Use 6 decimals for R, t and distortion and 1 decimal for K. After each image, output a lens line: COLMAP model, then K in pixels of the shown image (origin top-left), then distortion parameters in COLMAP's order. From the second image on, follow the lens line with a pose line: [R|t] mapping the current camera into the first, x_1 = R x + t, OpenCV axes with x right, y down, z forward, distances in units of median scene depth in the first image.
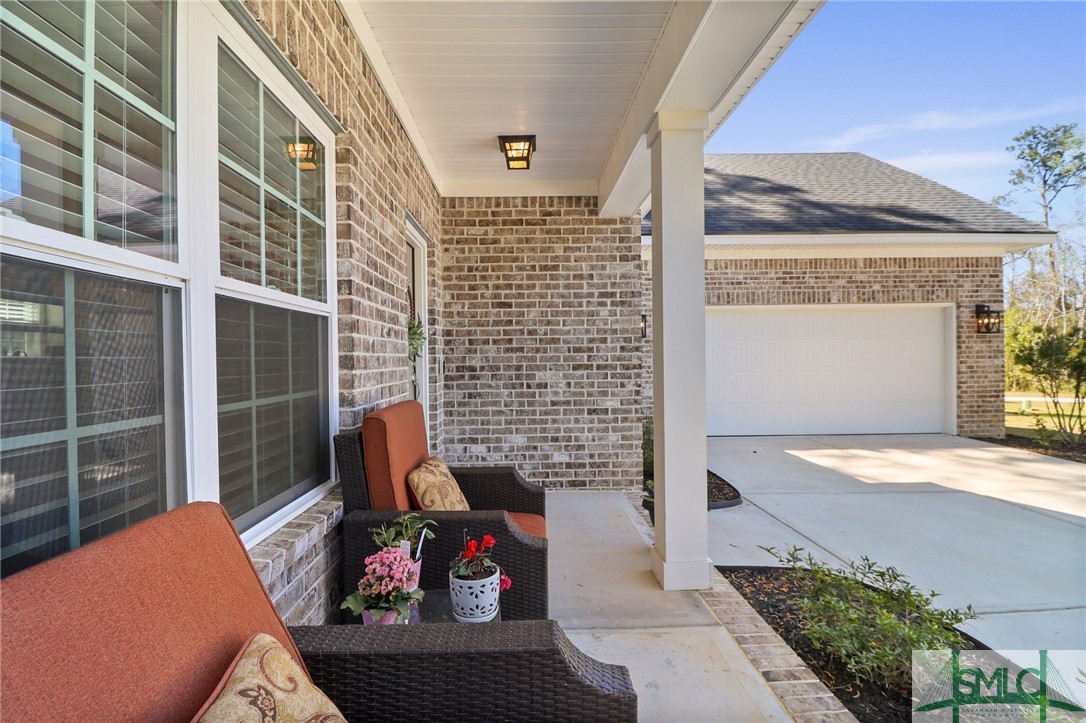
lens RADIAL K [[501.0, 0, 539.6], [0, 501.0, 359.8], [0, 0, 1]] dist [-0.010773, -0.001417]
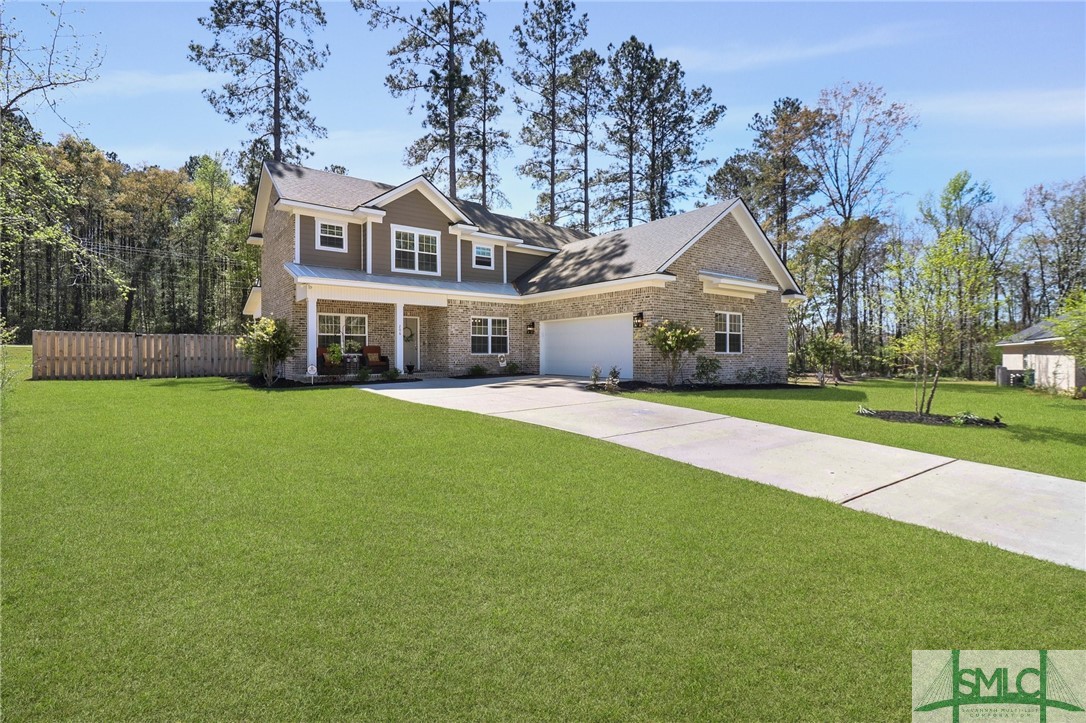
lens RADIAL K [[501.0, 0, 544.7], [0, 501.0, 356.0], [0, 0, 1]] dist [-0.010773, -0.001417]
pose [[0.603038, 0.013133, -0.797605, 2.224321], [-0.007804, 0.999914, 0.010564, 0.040369], [0.797675, -0.000146, 0.603088, -0.475183]]
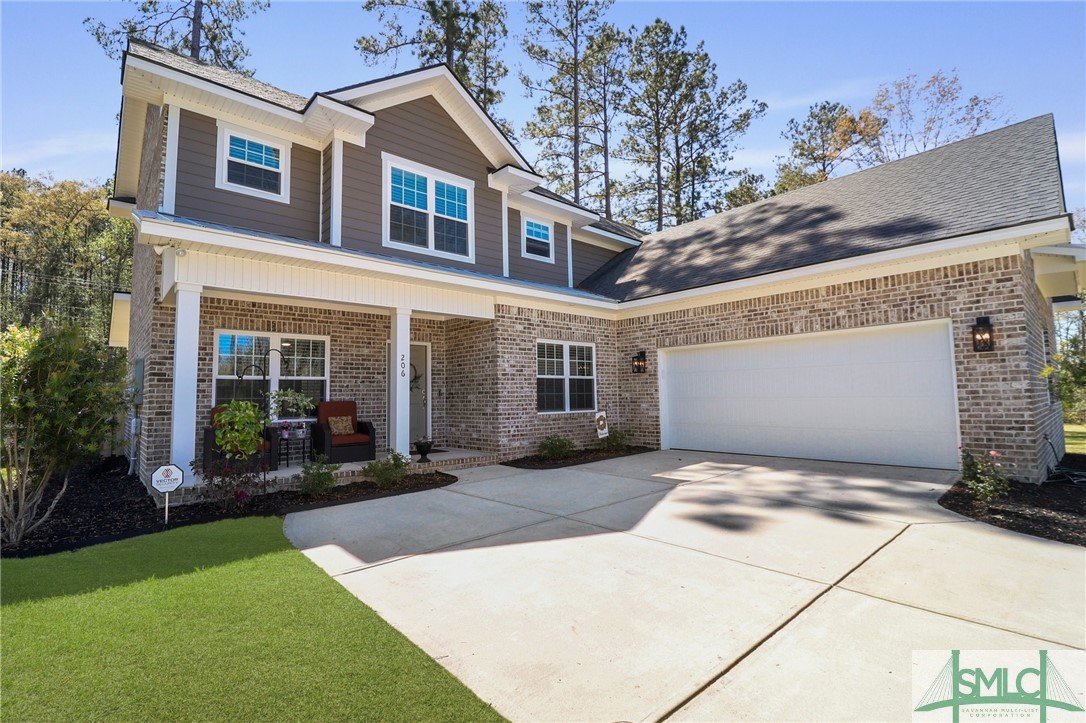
lens RADIAL K [[501.0, 0, 539.4], [0, 501.0, 359.8], [0, 0, 1]] dist [-0.010773, -0.001417]
pose [[0.654824, -0.057369, -0.753601, 1.027228], [0.006364, 0.997498, -0.070406, 0.014598], [0.755754, 0.041307, 0.653551, -0.107670]]
